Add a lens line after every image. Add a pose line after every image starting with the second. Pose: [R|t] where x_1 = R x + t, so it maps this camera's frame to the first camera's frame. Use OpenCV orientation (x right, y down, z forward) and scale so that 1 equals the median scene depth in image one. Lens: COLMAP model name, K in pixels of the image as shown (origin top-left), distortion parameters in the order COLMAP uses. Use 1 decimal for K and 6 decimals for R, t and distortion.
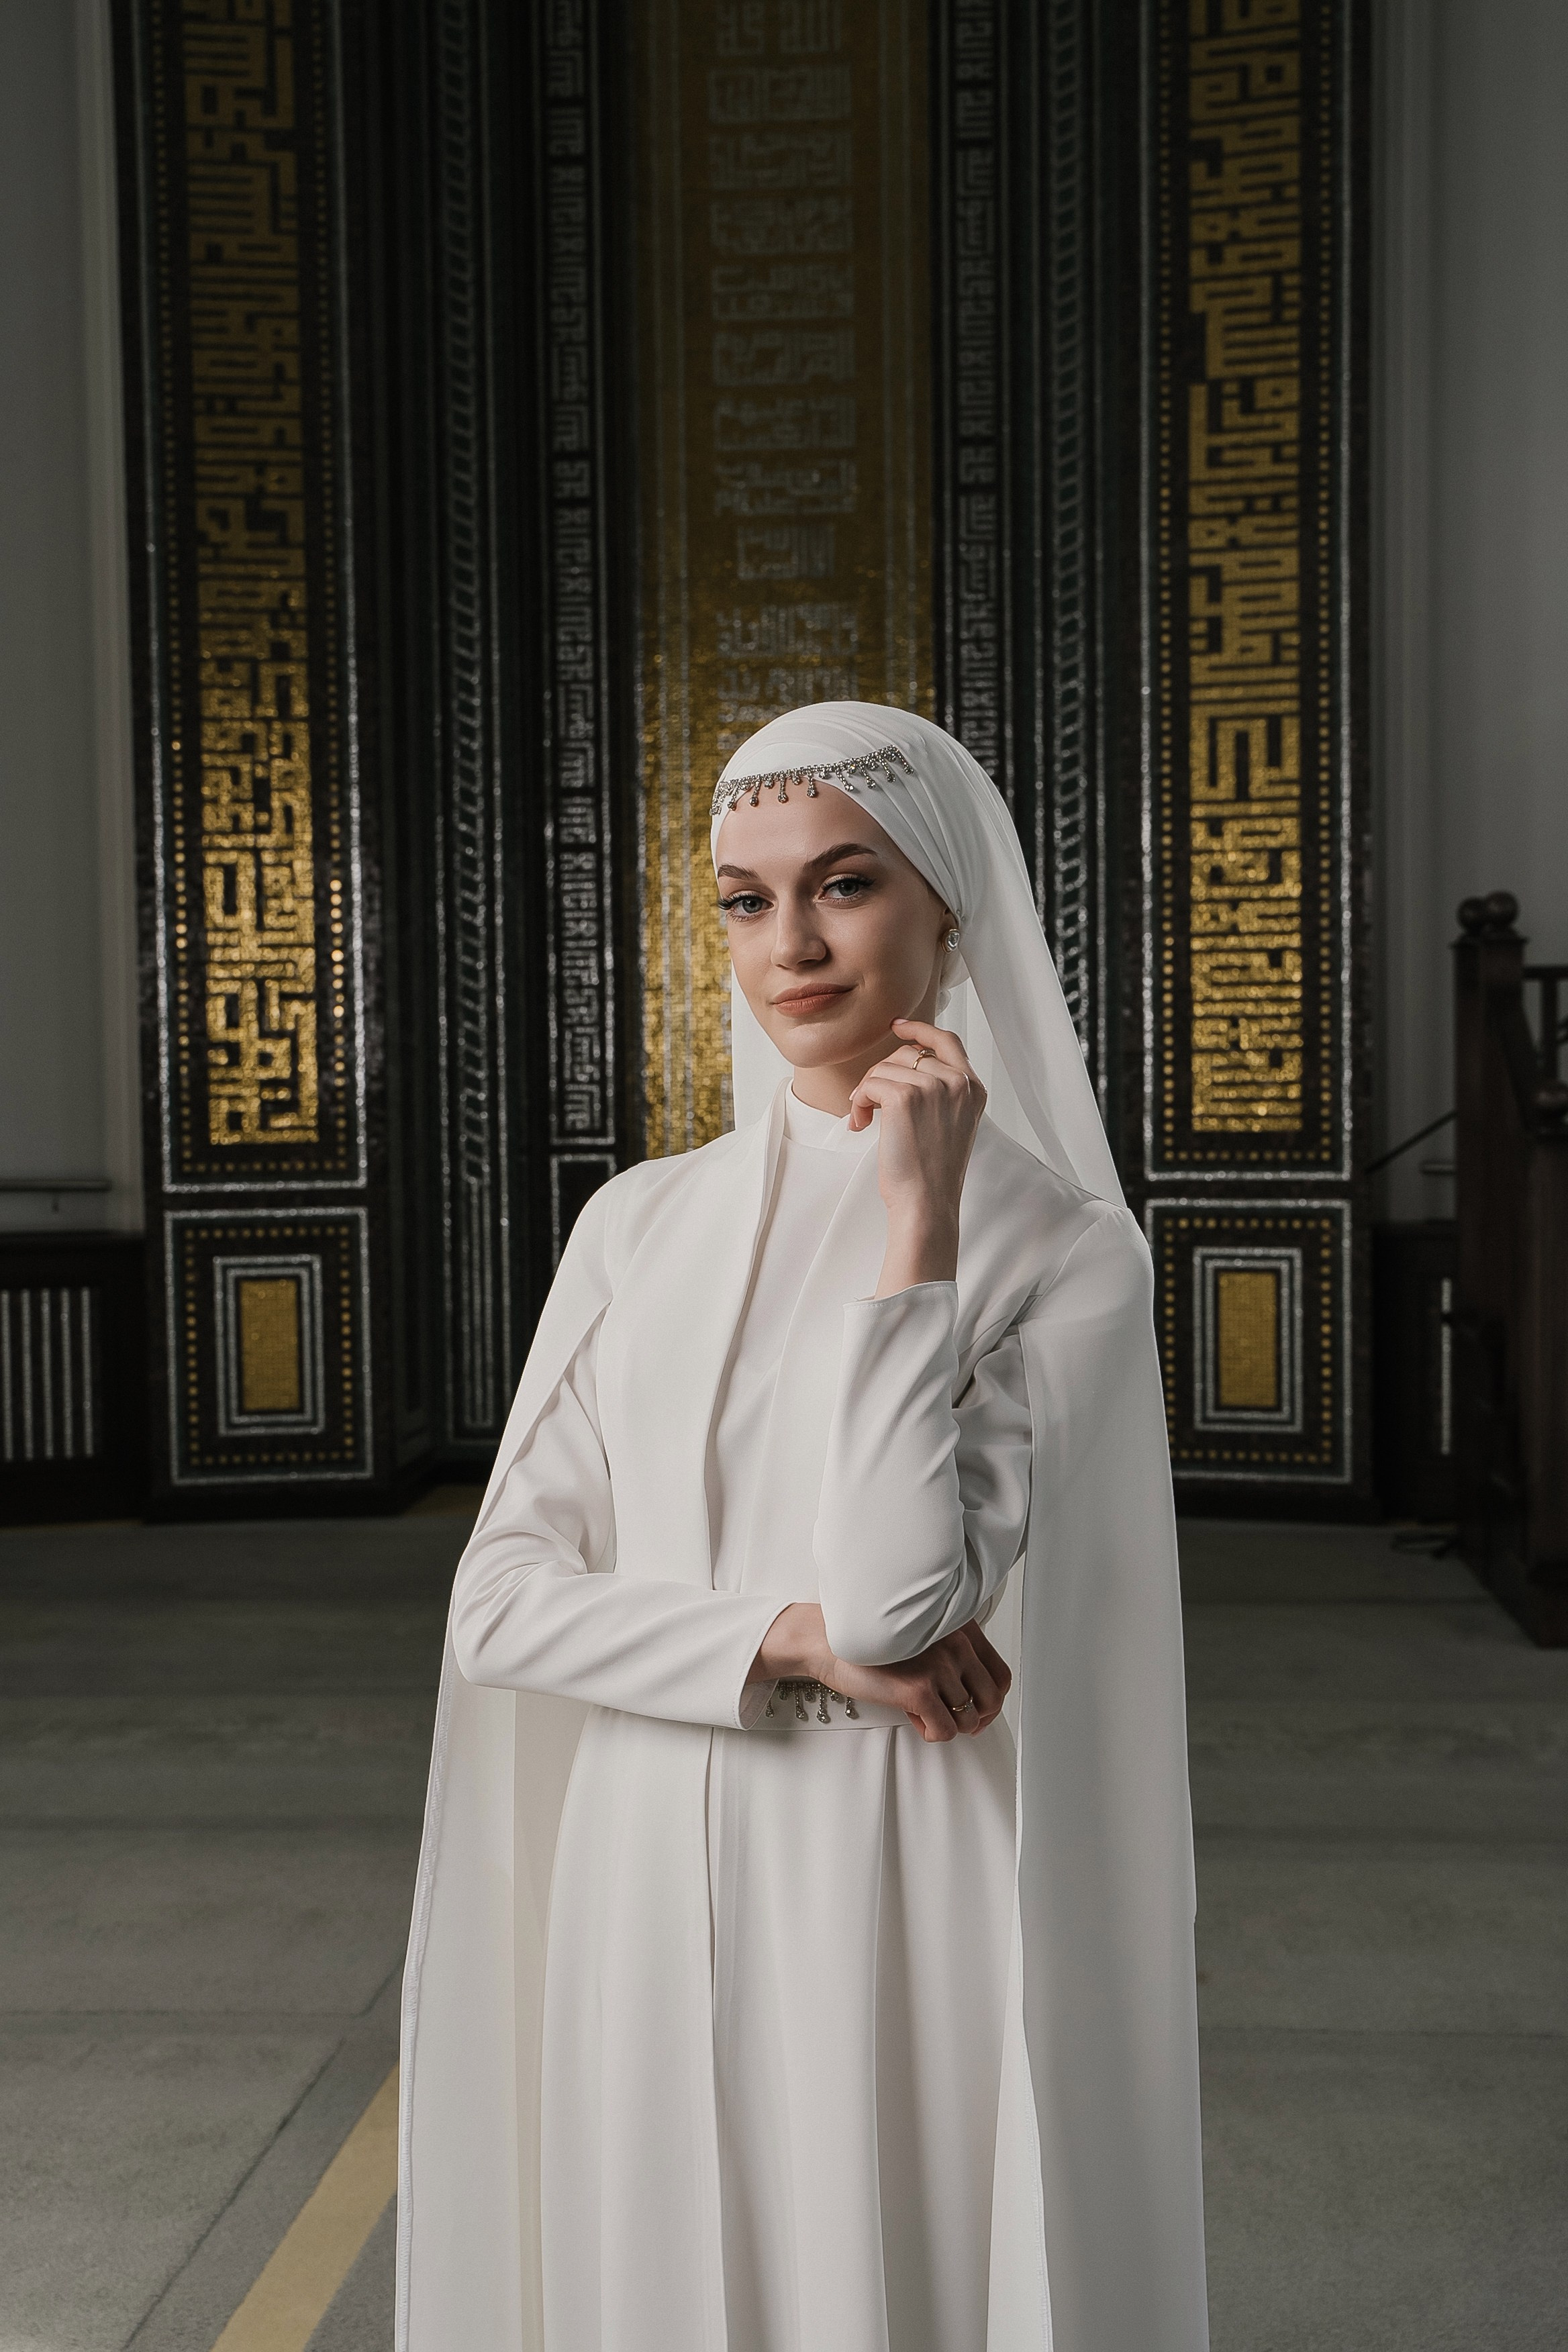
lens RADIAL K [[2886.6, 0, 735.8], [0, 2886.6, 1162.2], [0, 0, 1]] dist [0.055877, 0.000000]
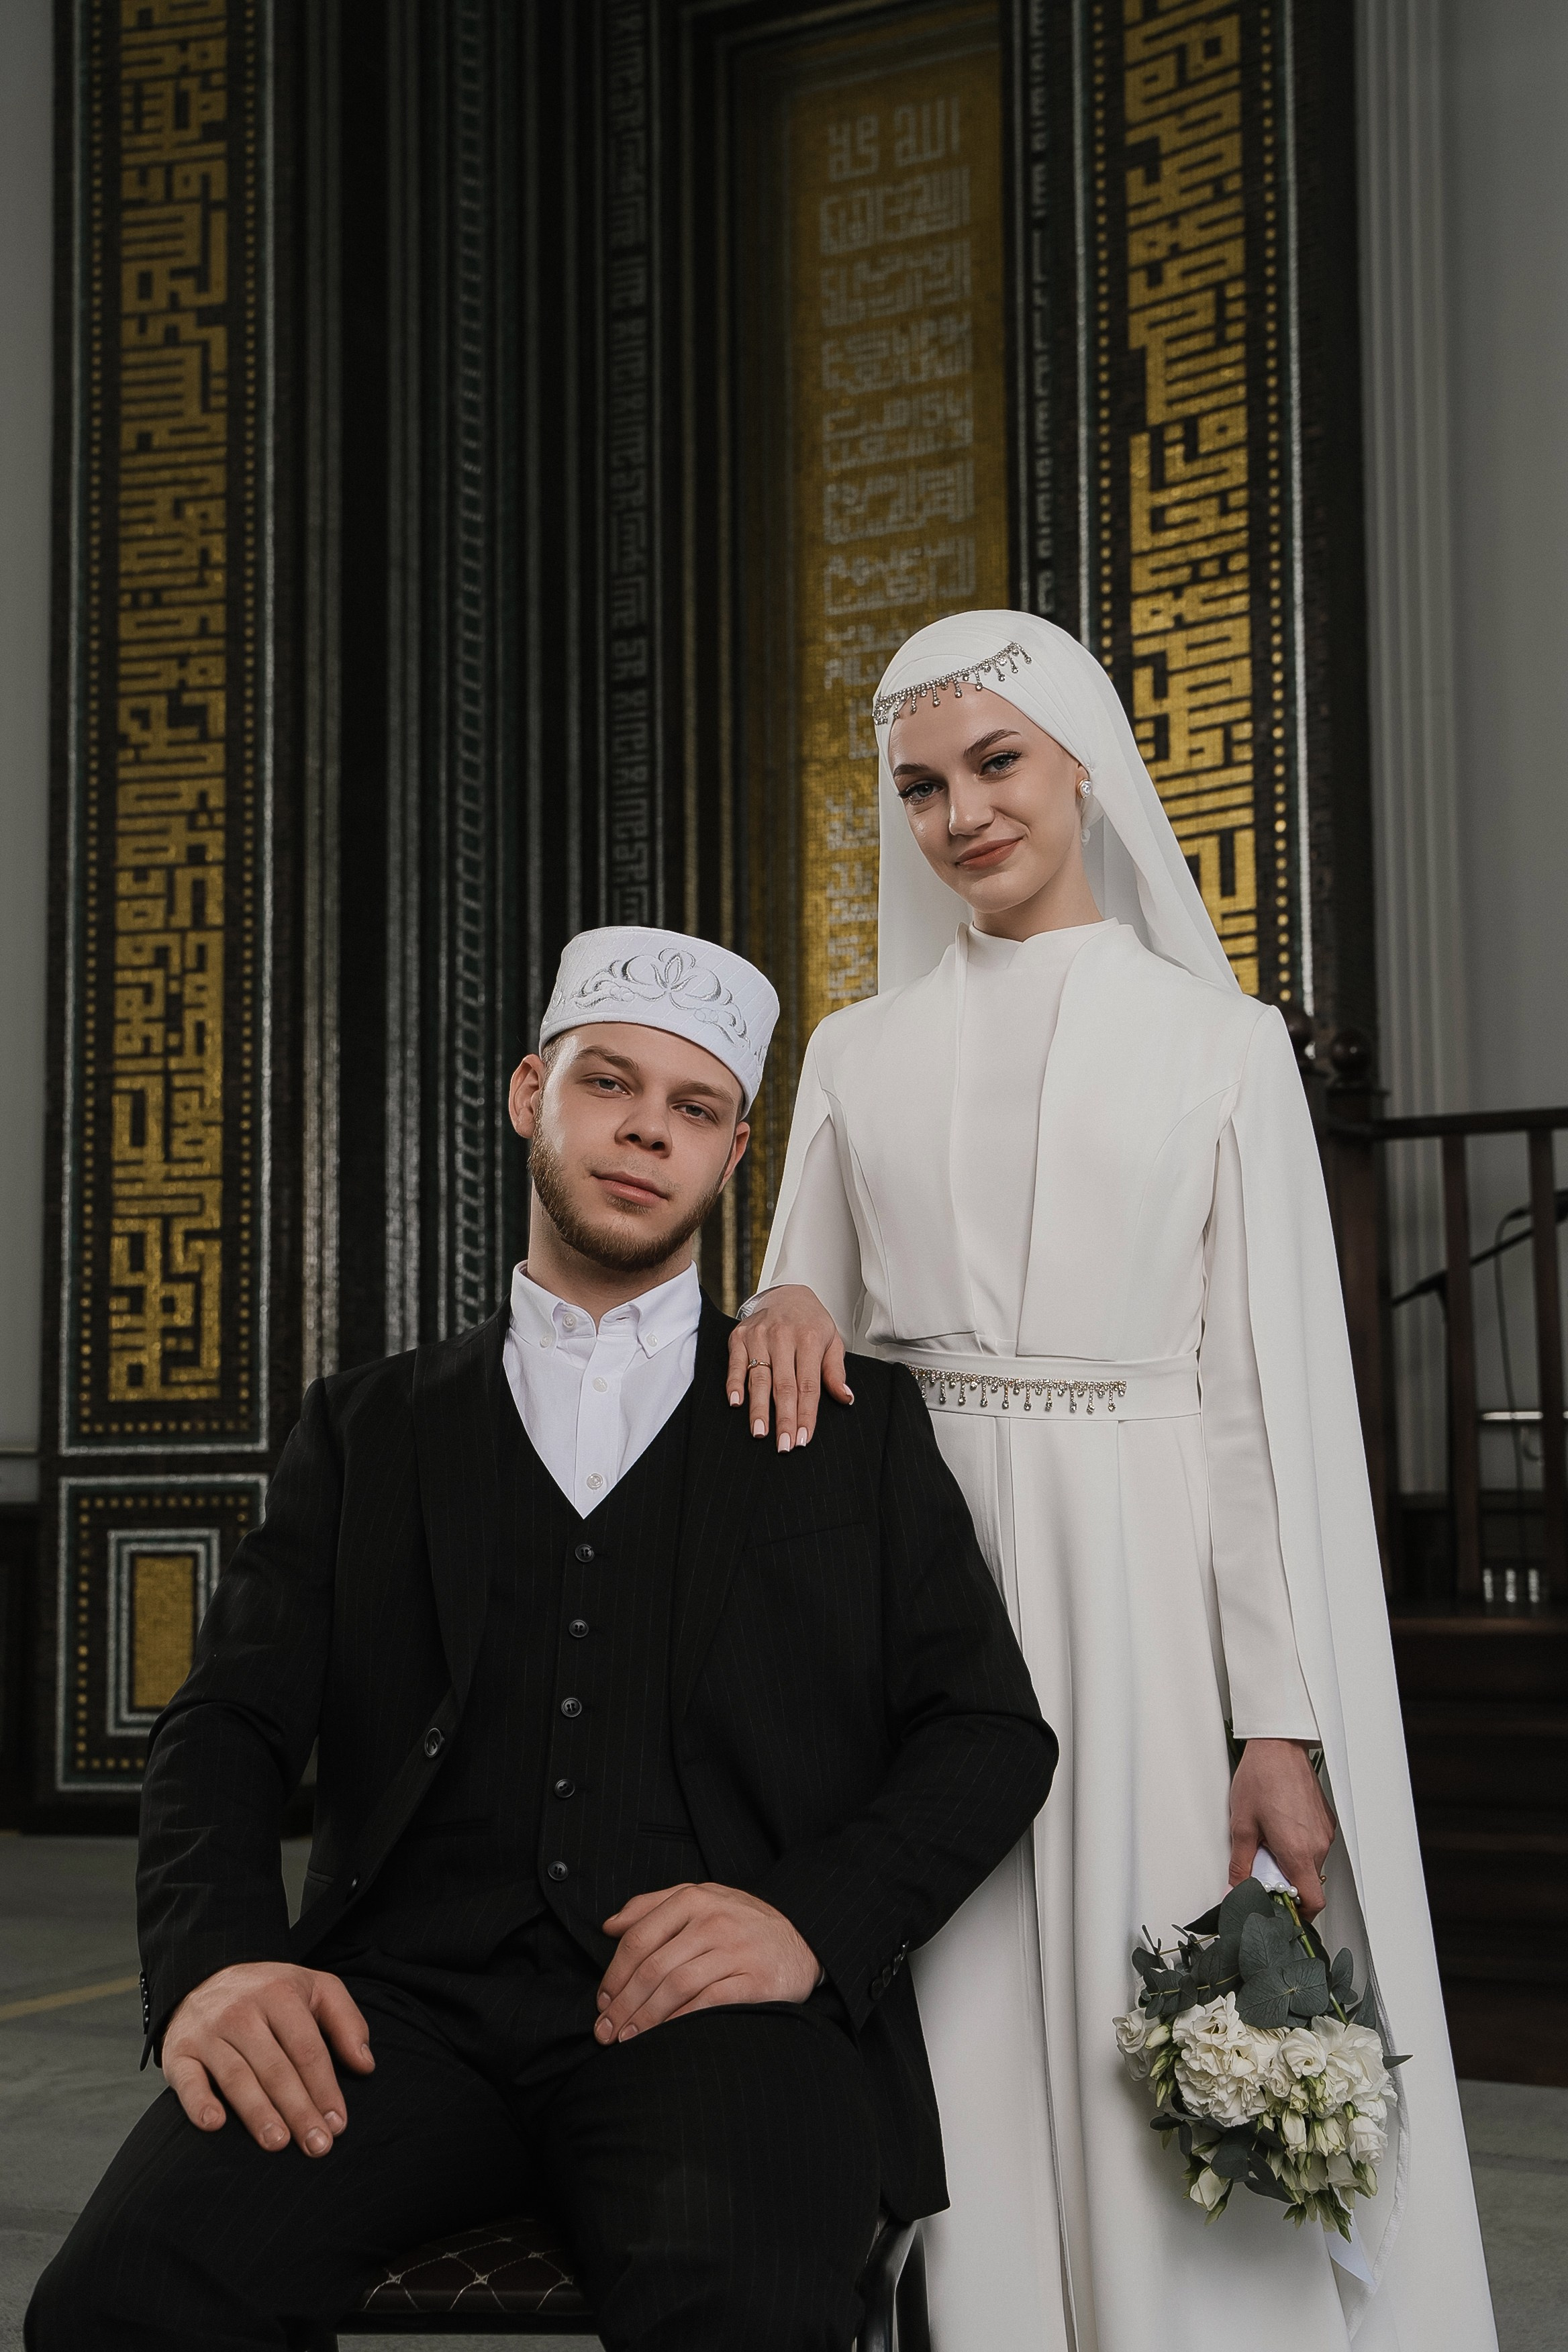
lens RADIAL K [[3055.7, 0, 768.2], [0, 3055.7, 1180.6], [0, 0, 1]] dist [0.056617, 0.000000]
pose [[0.920657, -0.035218, -0.388781, 0.377826], [-0.016139, 0.991637, -0.128046, 0.044248], [0.390039, 0.124161, 0.912389, 0.210937]]
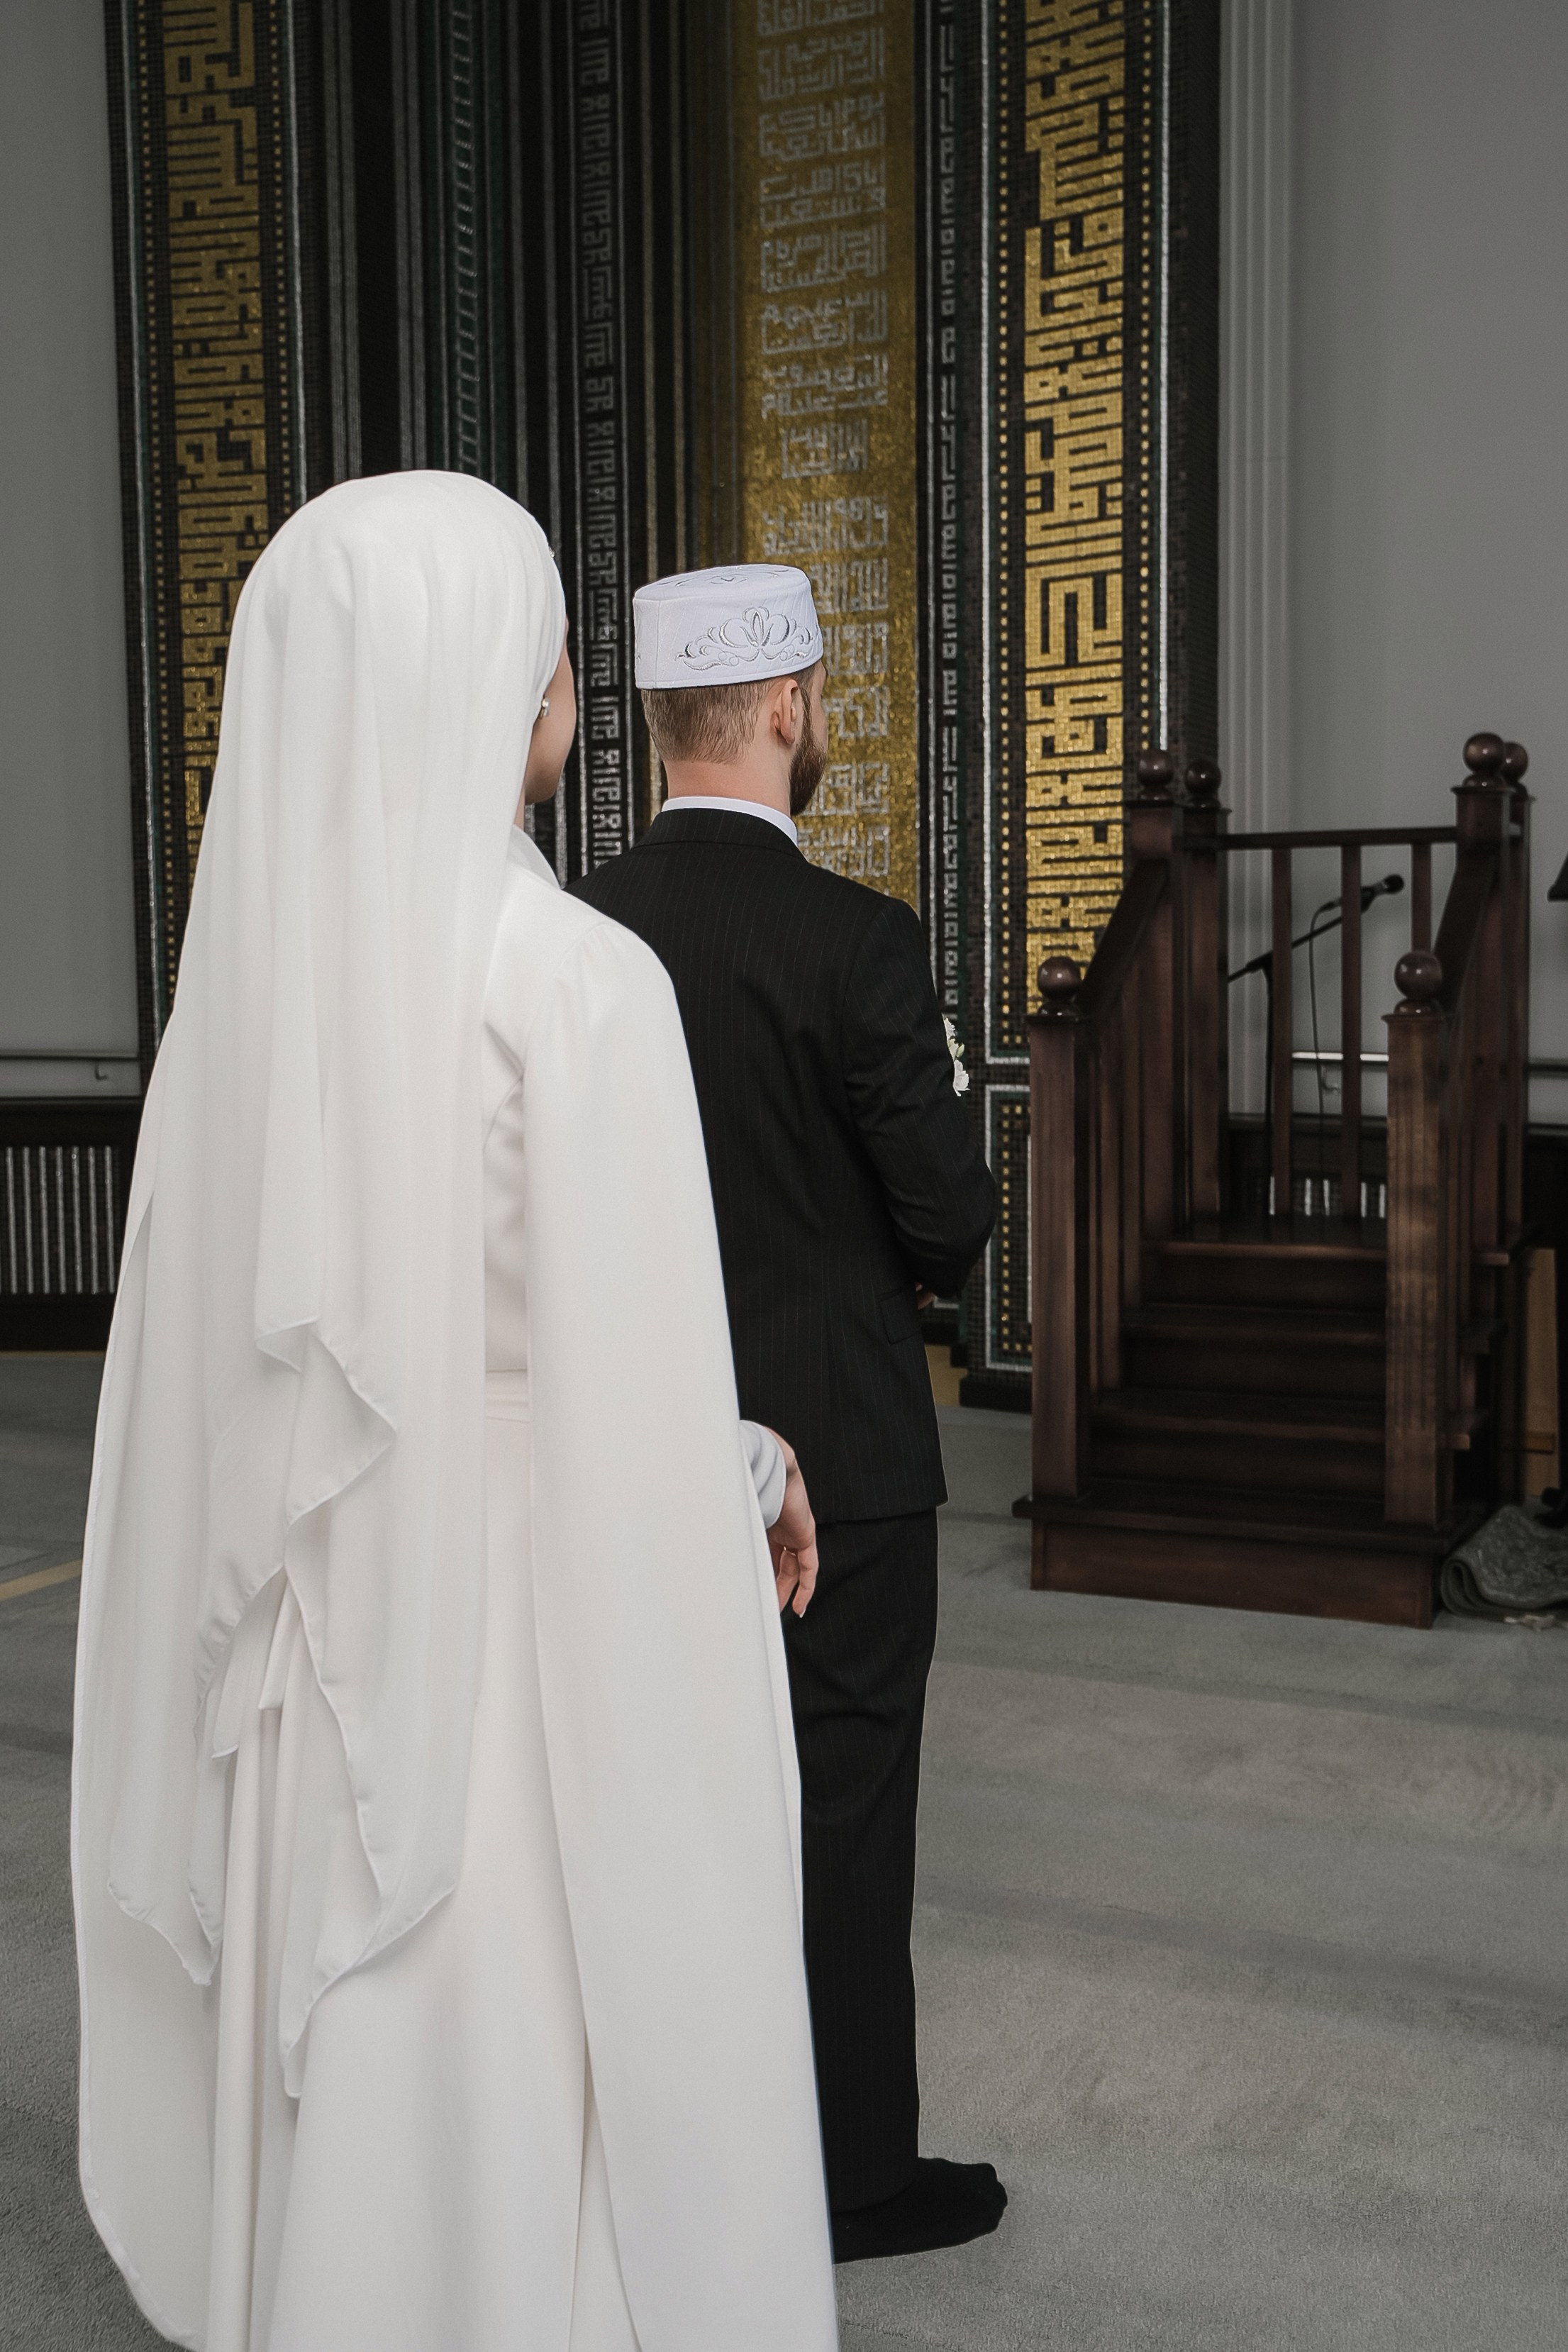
lens RADIAL K [[2394.2, 0, 762.7], [0, 2394.2, 1171.6], [0, 0, 1]] dist [-0.007203, 0.000000]
pose [[0.931850, 0.031044, -0.361513, 0.361637], [-0.012115, 0.998440, 0.054510, -0.000824], [0.362641, -0.046416, 0.930772, 0.219228]]
